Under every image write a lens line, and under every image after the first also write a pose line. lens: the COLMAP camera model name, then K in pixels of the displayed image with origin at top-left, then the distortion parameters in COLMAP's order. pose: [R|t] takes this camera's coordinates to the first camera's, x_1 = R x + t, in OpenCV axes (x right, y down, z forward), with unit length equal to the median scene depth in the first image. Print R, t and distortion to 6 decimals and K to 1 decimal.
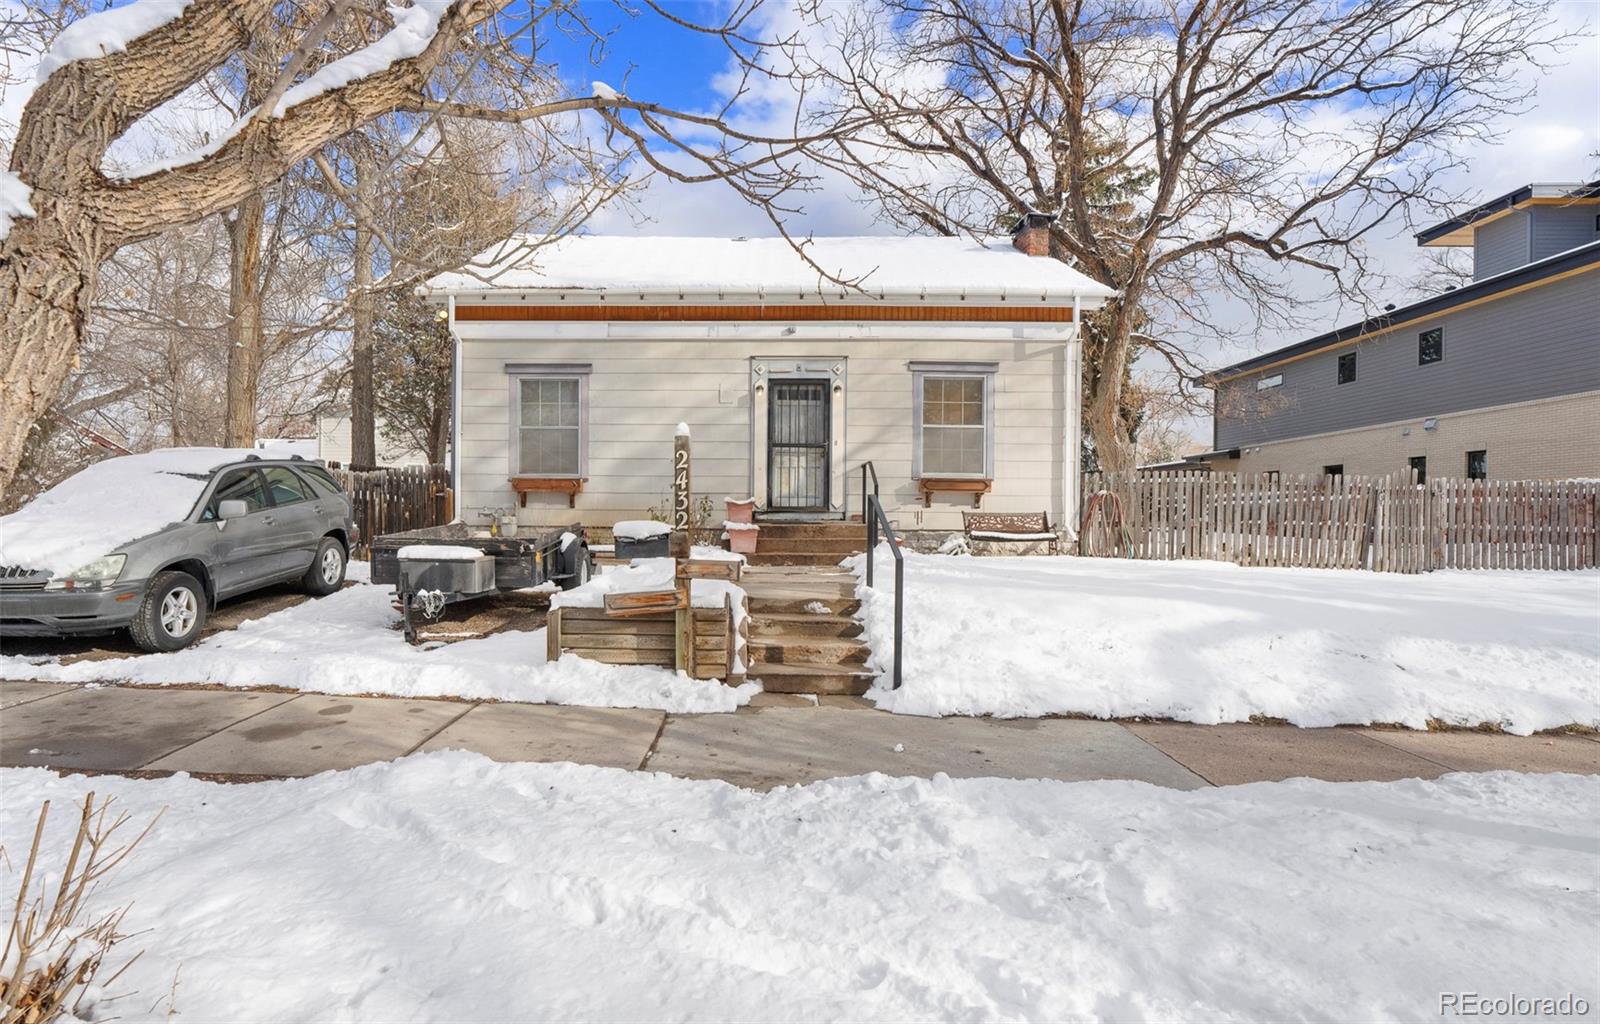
lens RADIAL K [[777.3, 0, 800.0], [0, 777.3, 512.0], [0, 0, 1]] dist [-0.001873, -0.000280]
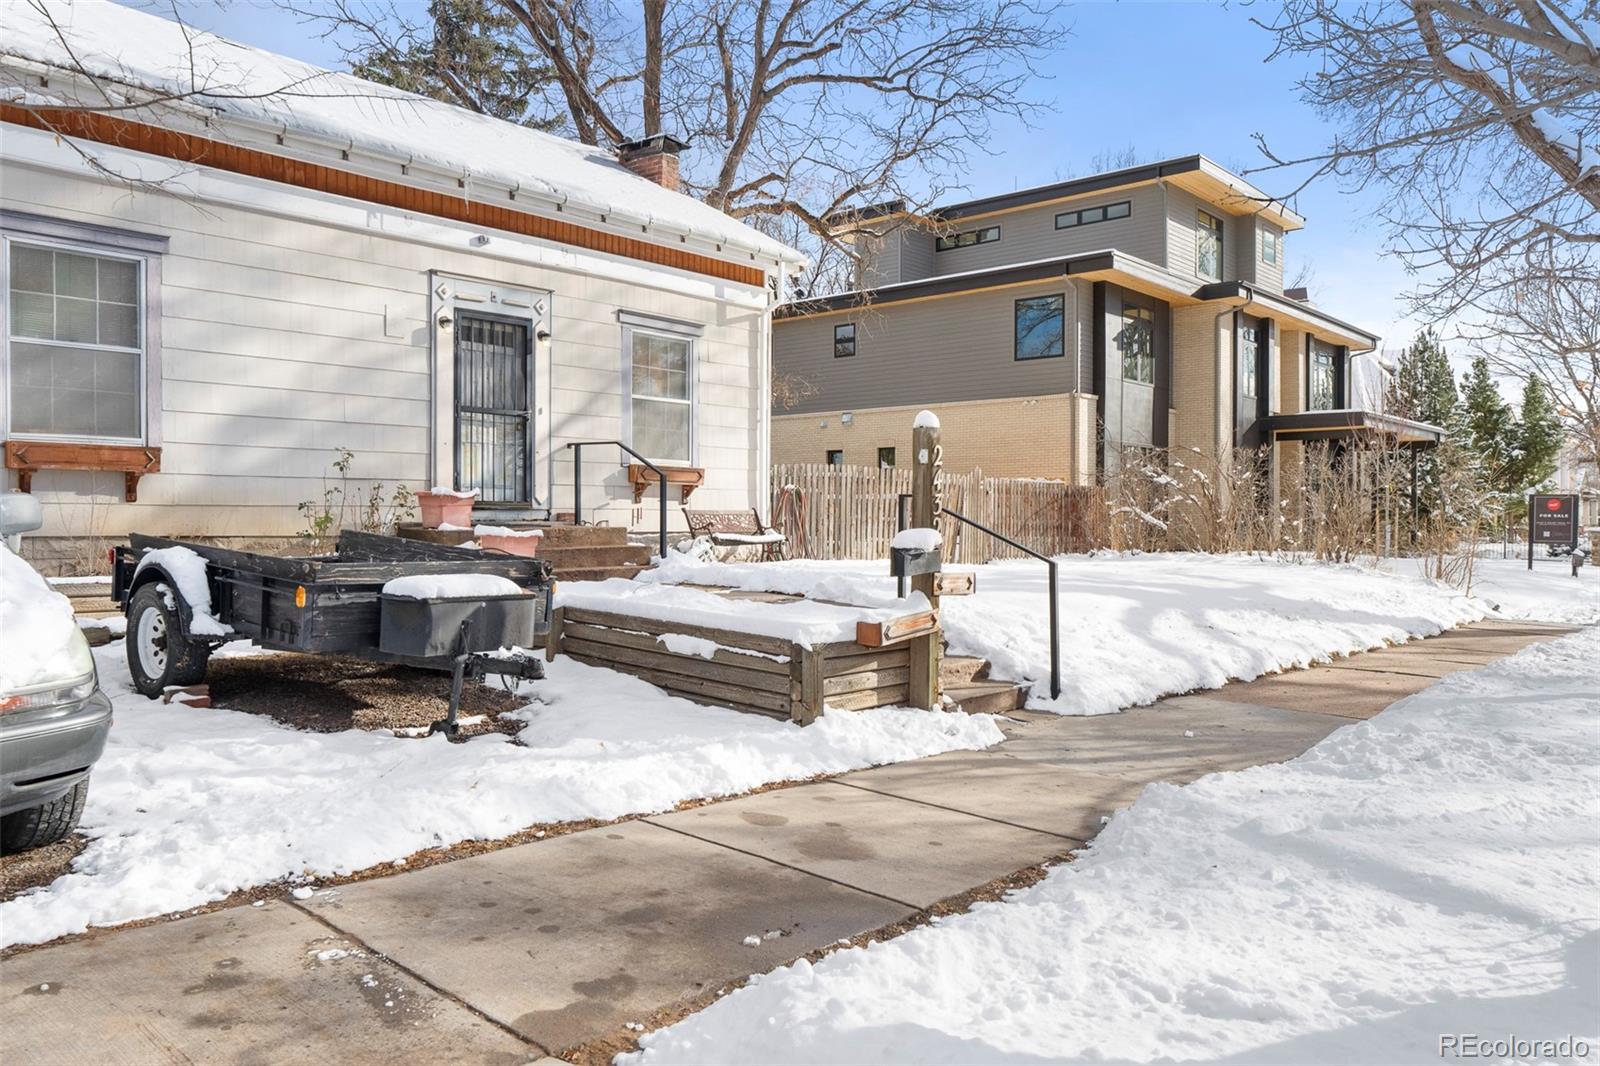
lens RADIAL K [[1112.5, 0, 800.0], [0, 1112.5, 533.0], [0, 0, 1]] dist [-0.023266, 0.002509]
pose [[0.664445, -0.016370, 0.747158, -0.552576], [-0.006345, 0.999600, 0.027543, -0.007441], [-0.747310, -0.023042, 0.664076, 0.148994]]
